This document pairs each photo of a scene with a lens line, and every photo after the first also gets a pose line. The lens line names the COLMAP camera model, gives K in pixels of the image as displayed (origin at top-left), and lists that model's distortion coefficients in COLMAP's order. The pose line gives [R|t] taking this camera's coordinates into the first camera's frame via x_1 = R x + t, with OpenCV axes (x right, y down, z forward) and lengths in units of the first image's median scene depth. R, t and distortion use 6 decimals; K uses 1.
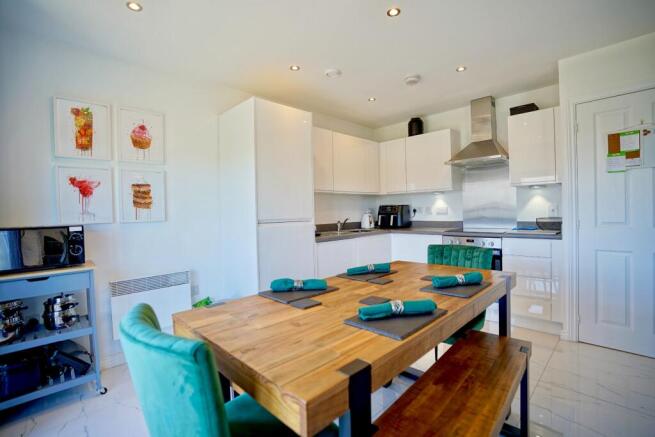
lens RADIAL K [[297.9, 0, 327.5], [0, 297.9, 218.5], [0, 0, 1]] dist [-0.041472, -0.000066]
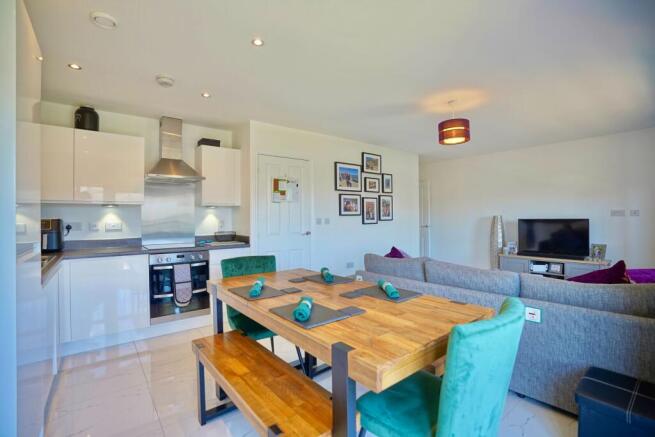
lens RADIAL K [[297.9, 0, 327.5], [0, 297.9, 218.5], [0, 0, 1]] dist [-0.041472, -0.000066]
pose [[0.112486, 0.021933, 0.993411, -0.424694], [0.032560, 0.999138, -0.025746, -0.011069], [-0.993120, 0.035242, 0.111674, 0.340655]]
